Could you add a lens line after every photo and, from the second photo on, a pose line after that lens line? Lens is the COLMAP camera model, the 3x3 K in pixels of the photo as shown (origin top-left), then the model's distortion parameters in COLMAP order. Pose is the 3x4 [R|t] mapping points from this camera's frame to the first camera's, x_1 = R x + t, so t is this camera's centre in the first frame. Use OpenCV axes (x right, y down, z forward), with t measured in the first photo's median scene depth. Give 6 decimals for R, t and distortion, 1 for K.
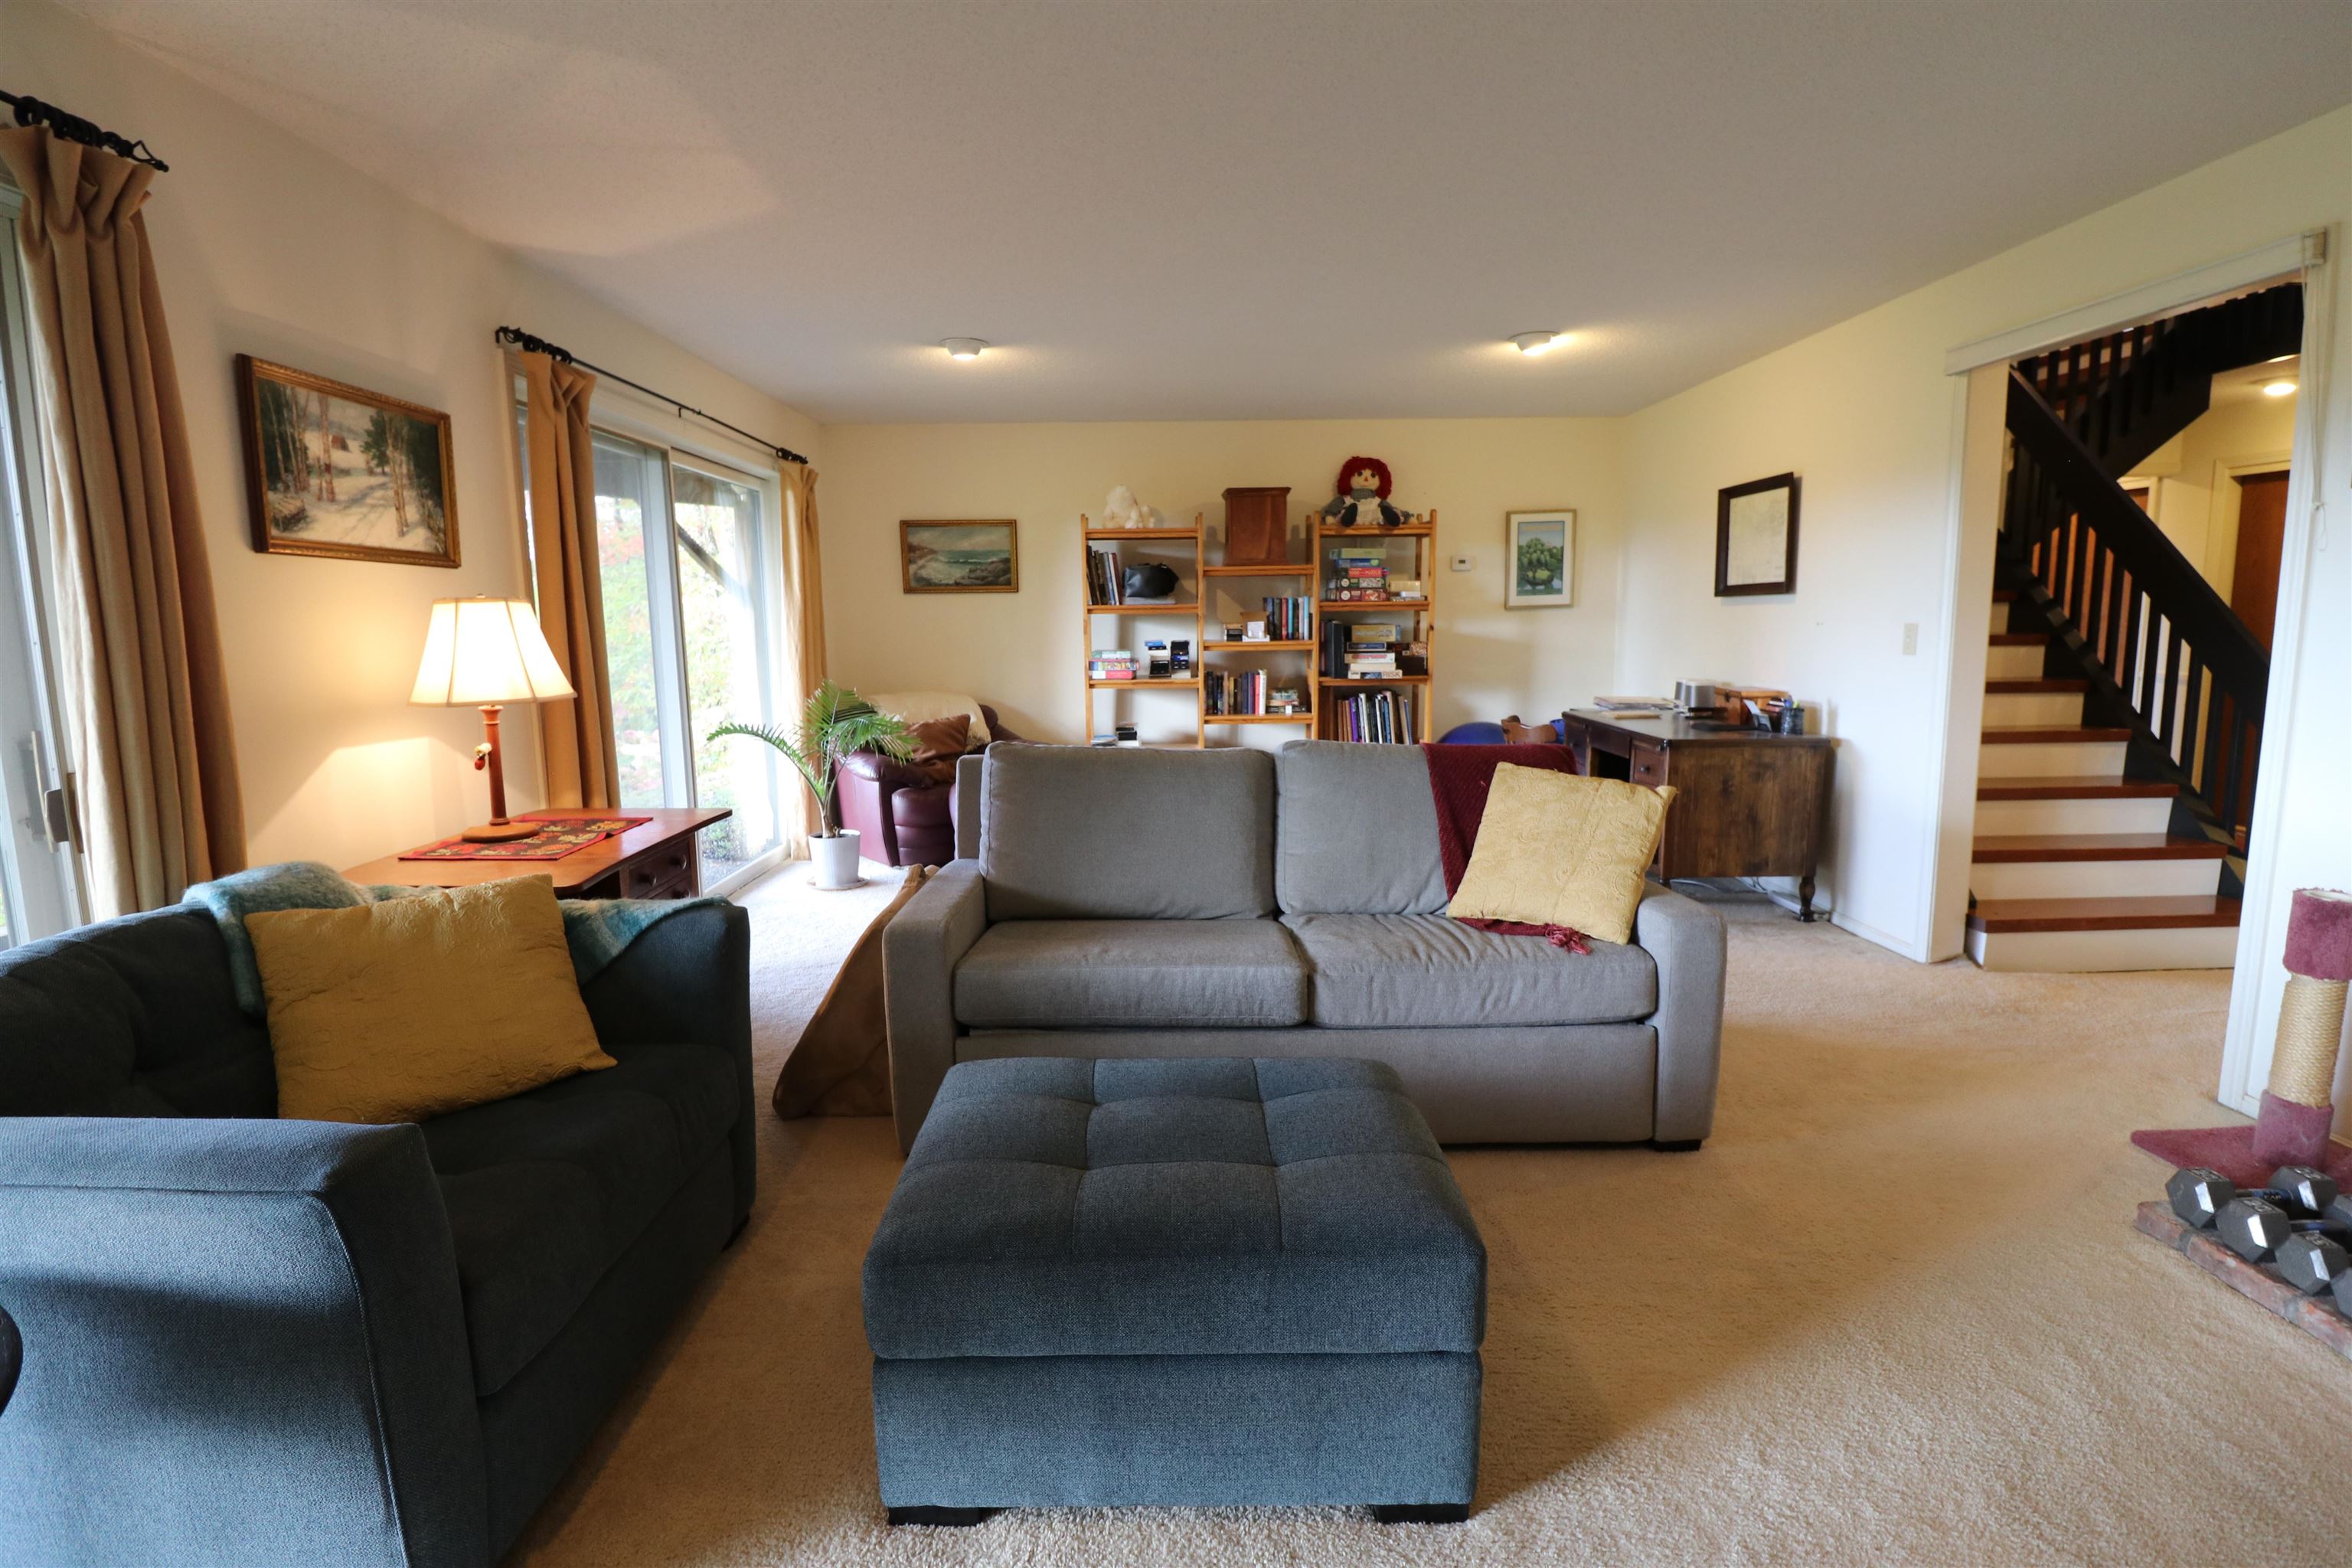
lens RADIAL K [[1080.0, 0, 1176.7], [0, 1080.0, 765.1], [0, 0, 1]] dist [0.000428, -0.013965]
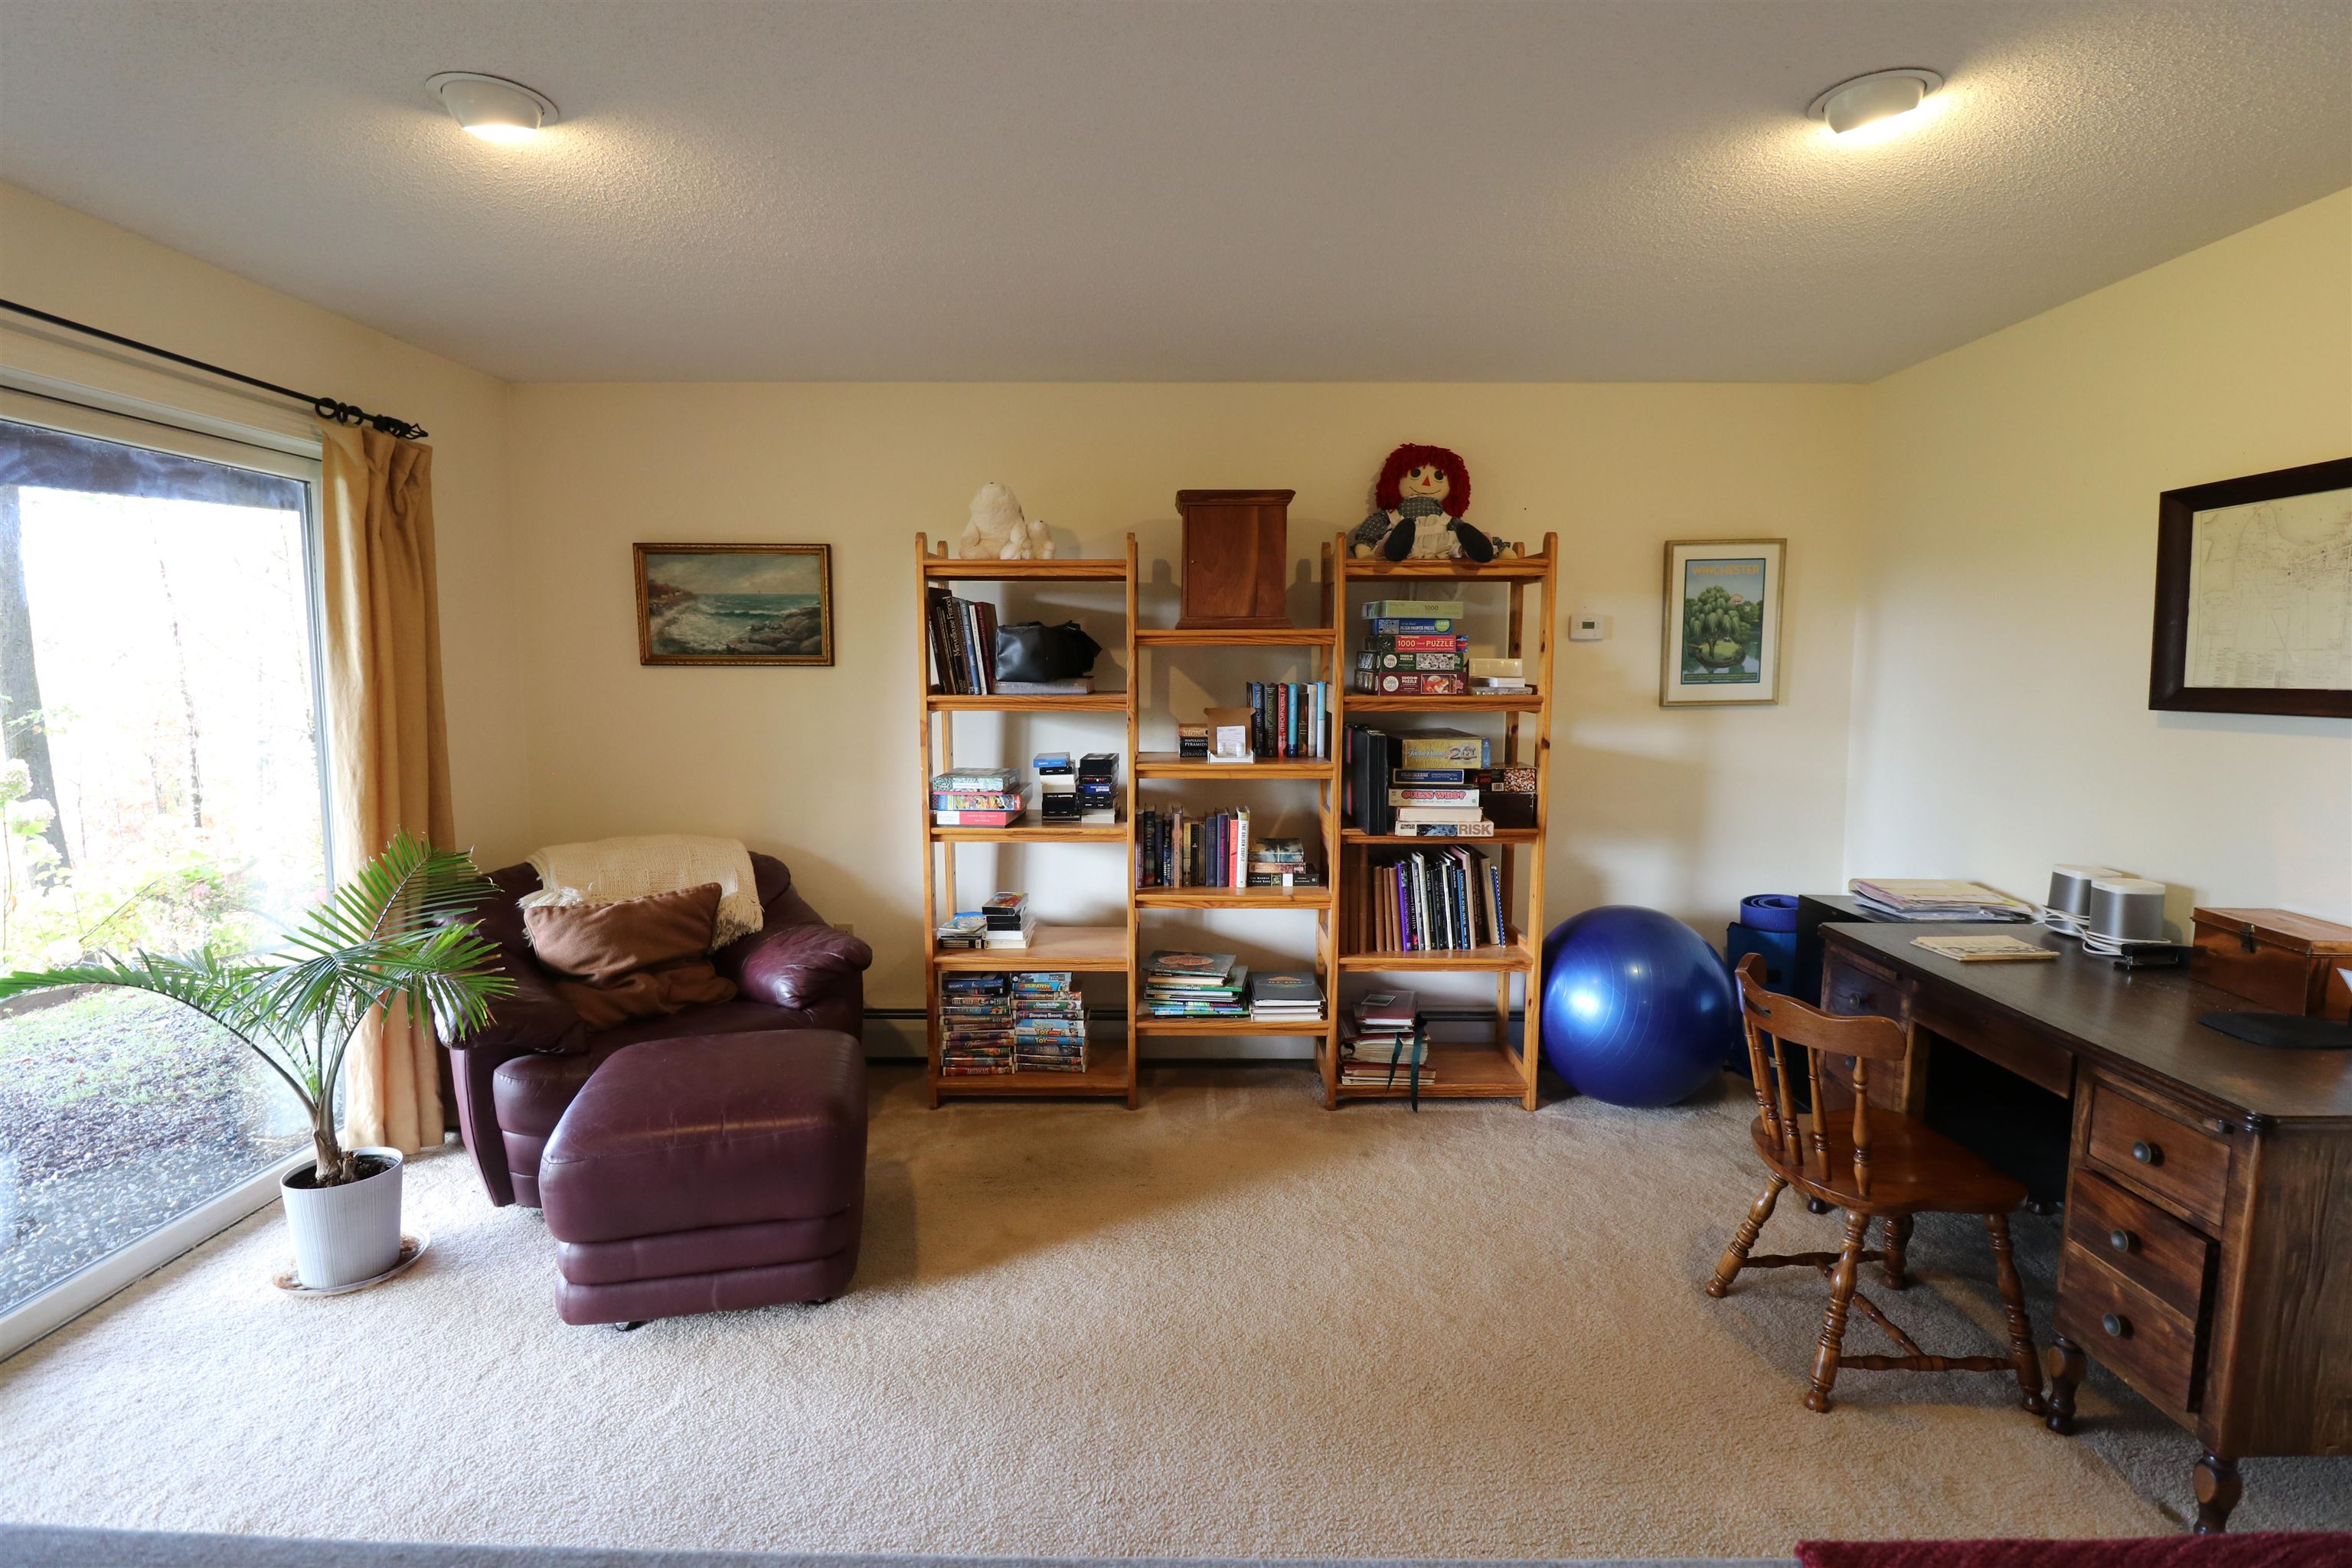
lens RADIAL K [[1080.0, 0, 1176.7], [0, 1080.0, 765.1], [0, 0, 1]] dist [0.000428, -0.013965]
pose [[0.999704, 0.016214, -0.018138, 0.055176], [-0.016987, 0.998916, -0.043329, -0.086980], [0.017416, 0.043624, 0.998896, 0.432192]]
